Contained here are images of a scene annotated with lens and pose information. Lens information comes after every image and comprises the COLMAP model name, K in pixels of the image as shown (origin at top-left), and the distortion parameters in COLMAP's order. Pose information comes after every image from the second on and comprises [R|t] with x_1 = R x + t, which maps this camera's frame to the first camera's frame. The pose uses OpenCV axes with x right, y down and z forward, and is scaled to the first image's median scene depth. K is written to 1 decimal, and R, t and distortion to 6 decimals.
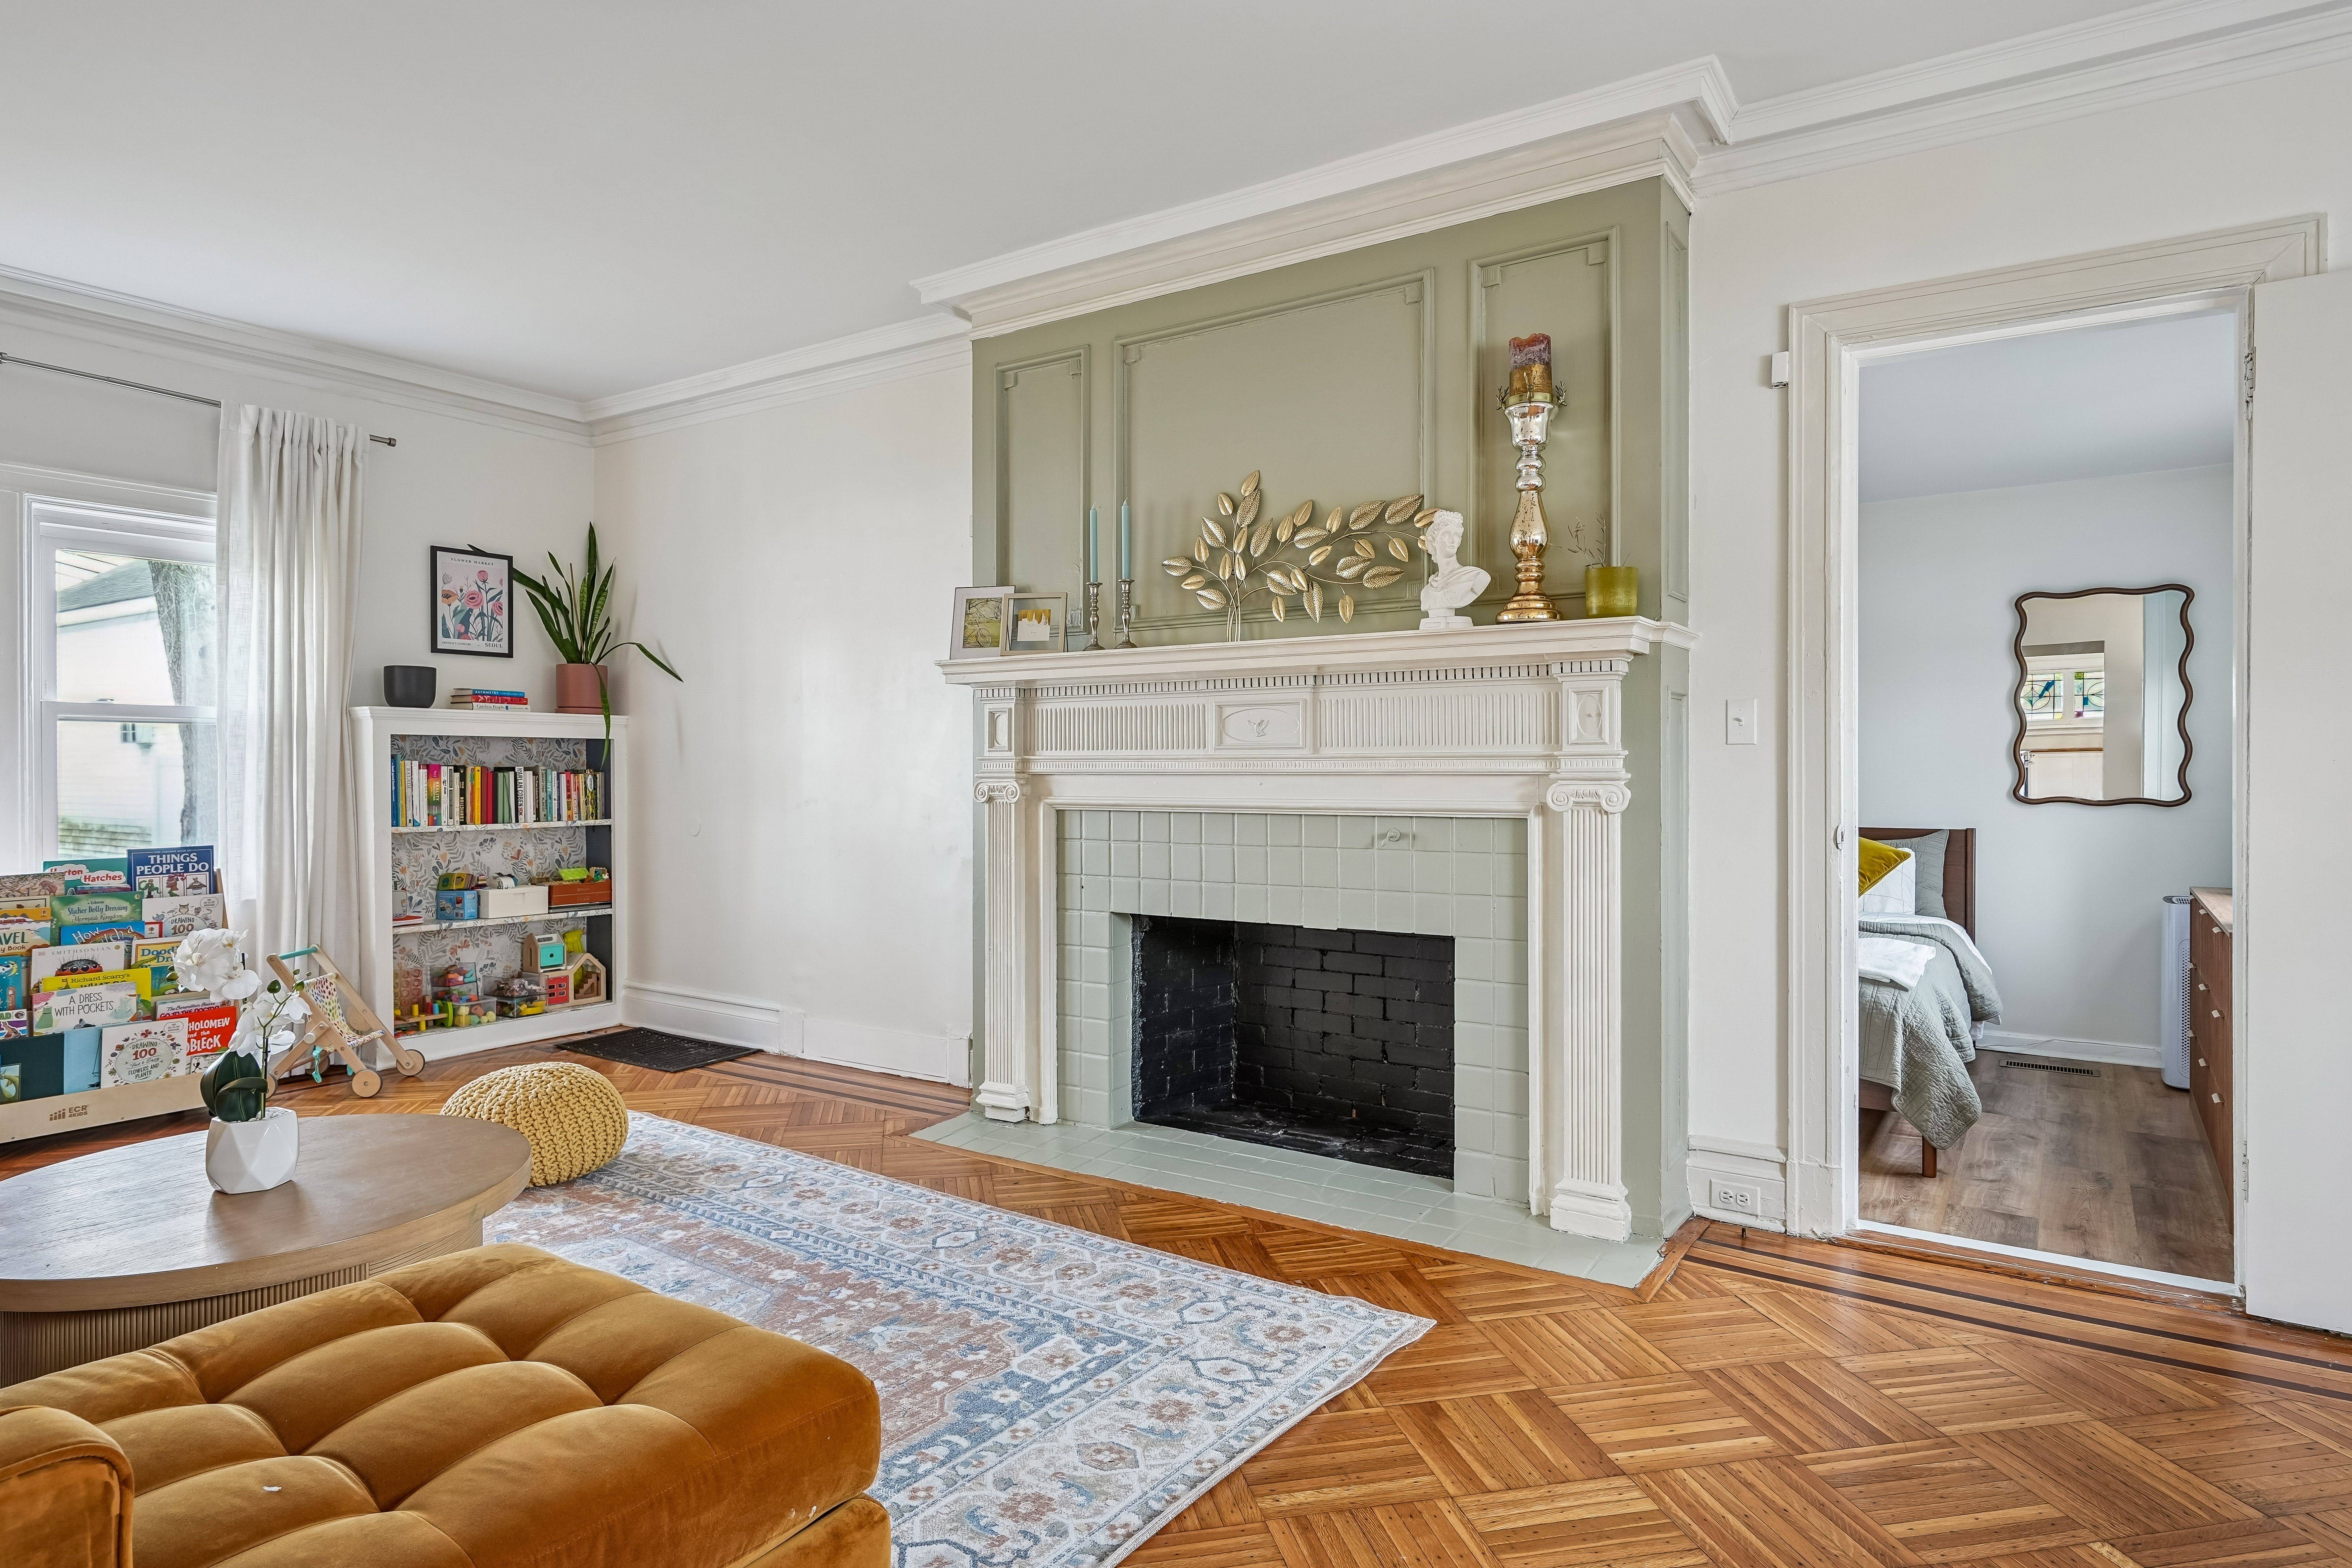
lens RADIAL K [[1311.7, 0, 1155.6], [0, 1311.7, 776.0], [0, 0, 1]] dist [0.007341, 0.000870]
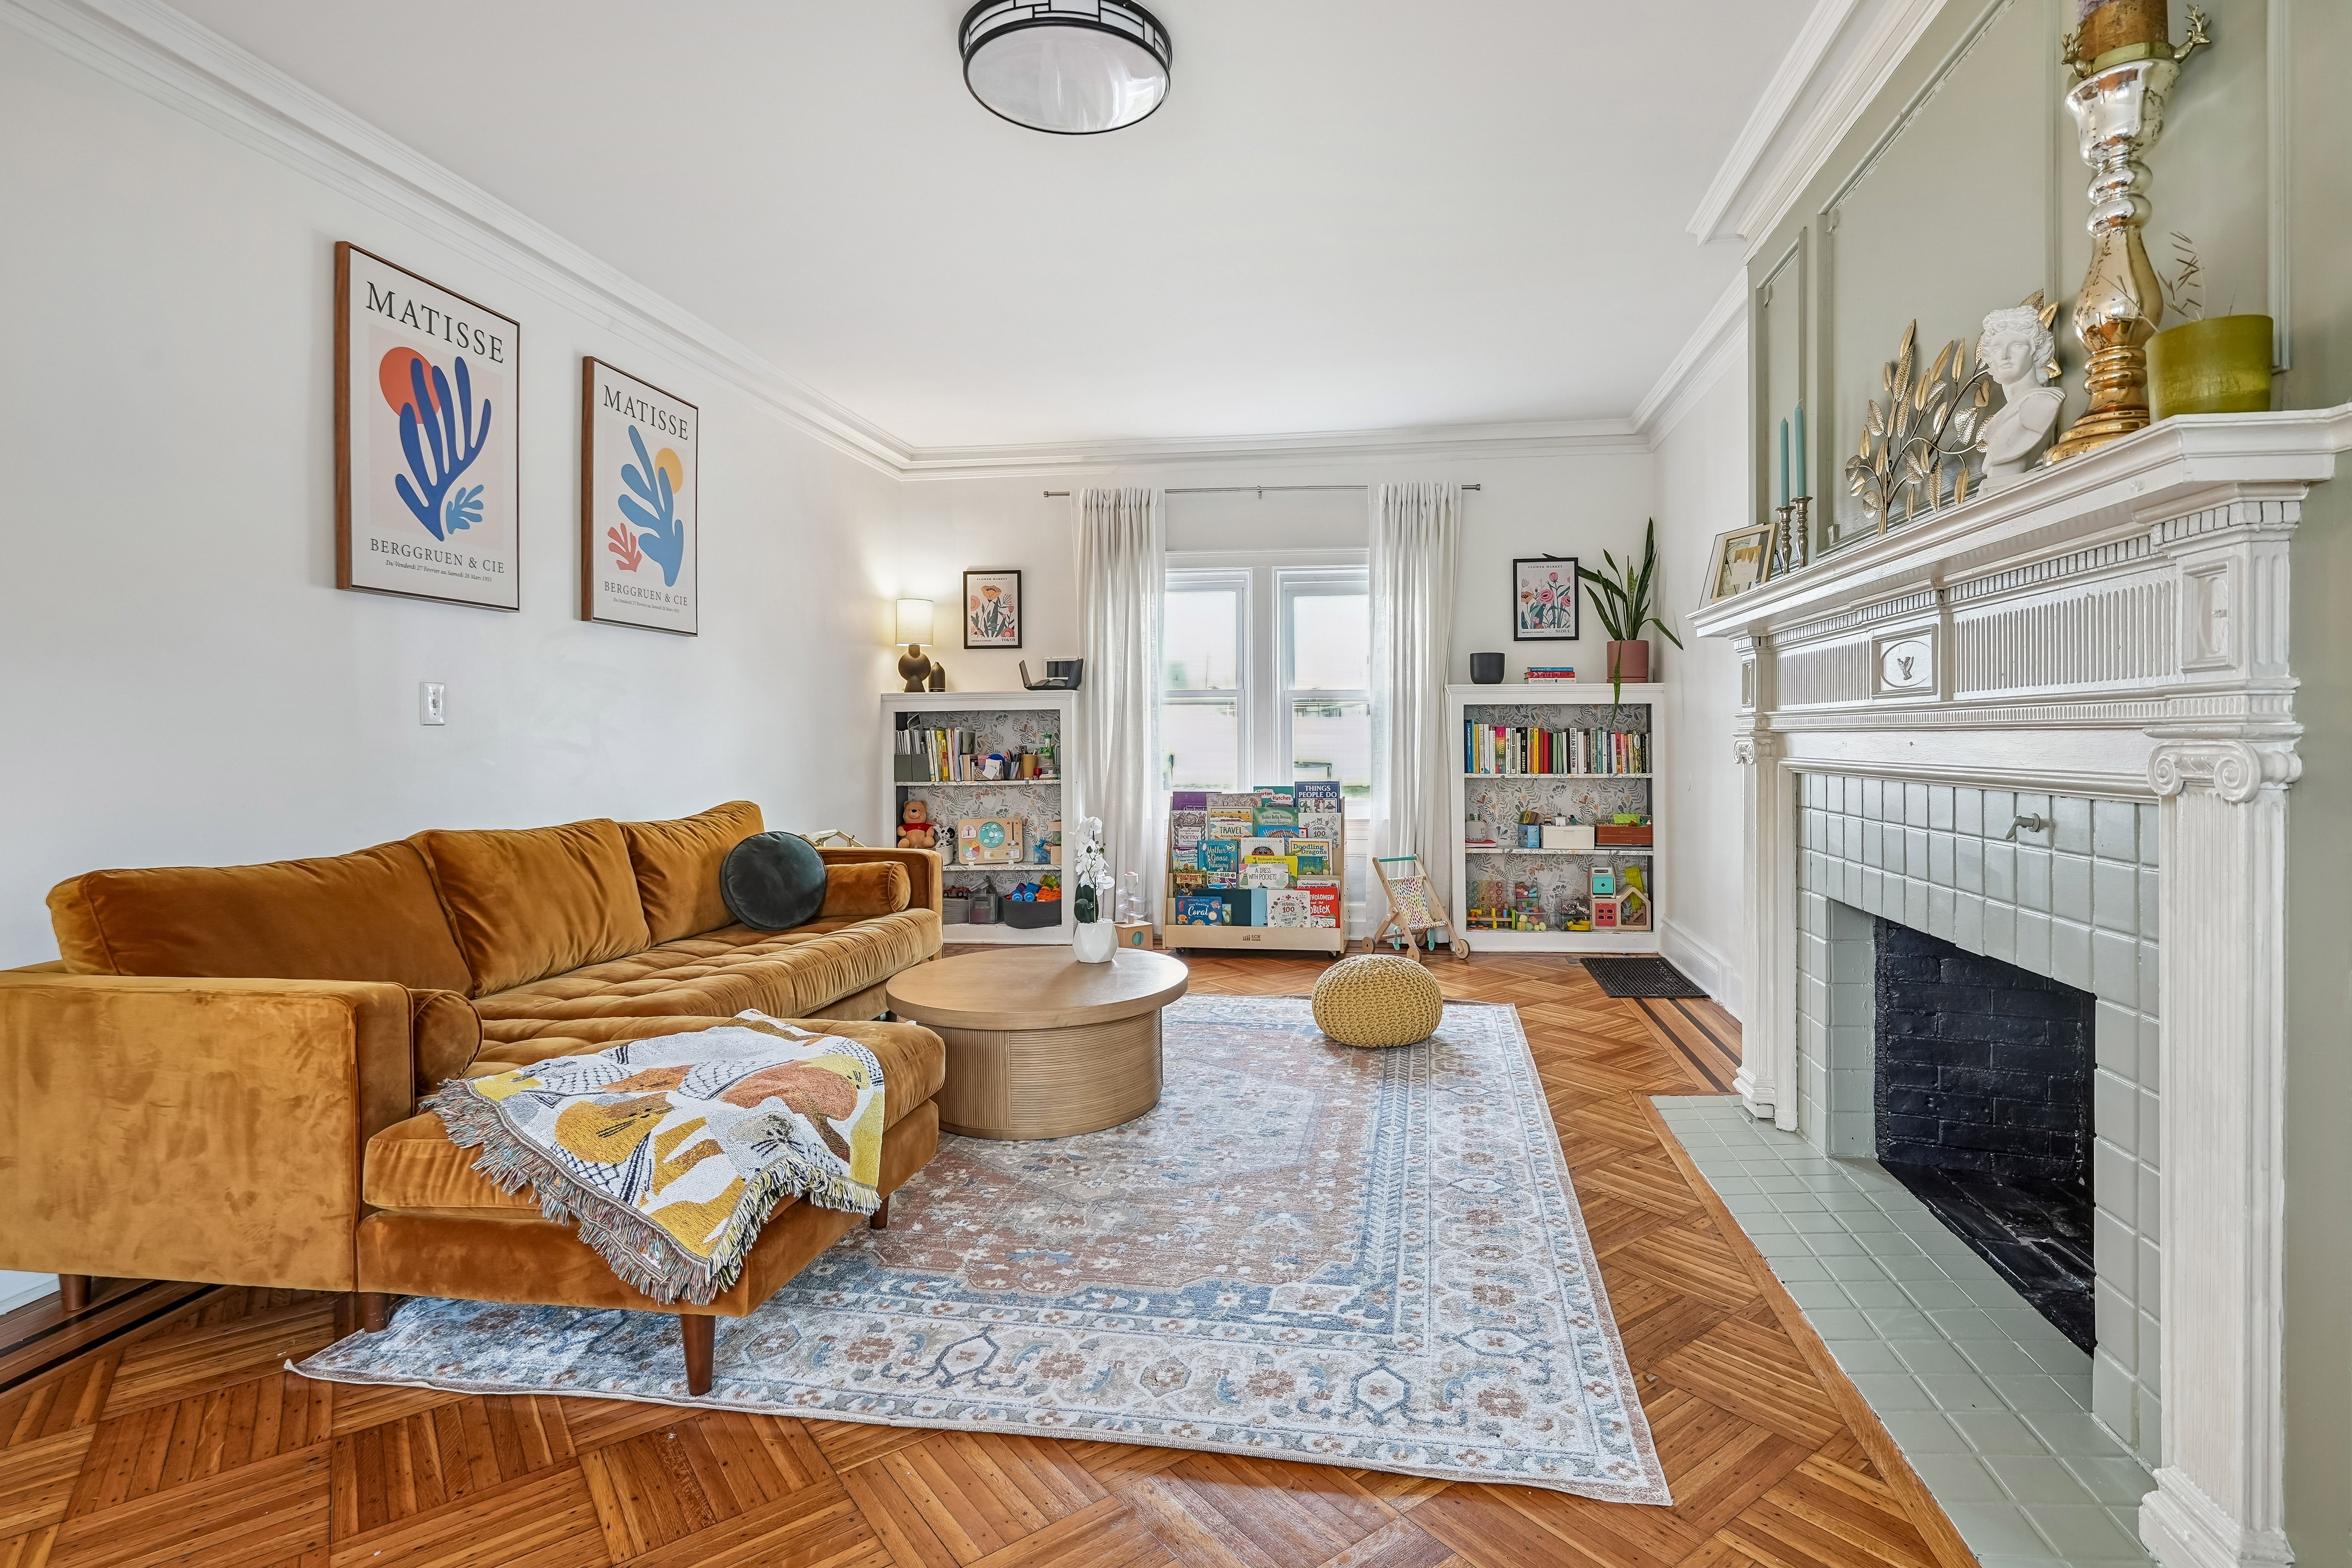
lens RADIAL K [[1099.2, 0, 1212.5], [0, 1099.2, 741.0], [0, 0, 1]] dist [0.001457, -0.002523]
pose [[0.467684, 0.003790, -0.883887, 0.383958], [-0.001442, 0.999993, 0.003524, 0.002801], [0.883894, -0.000374, 0.467686, 0.315376]]
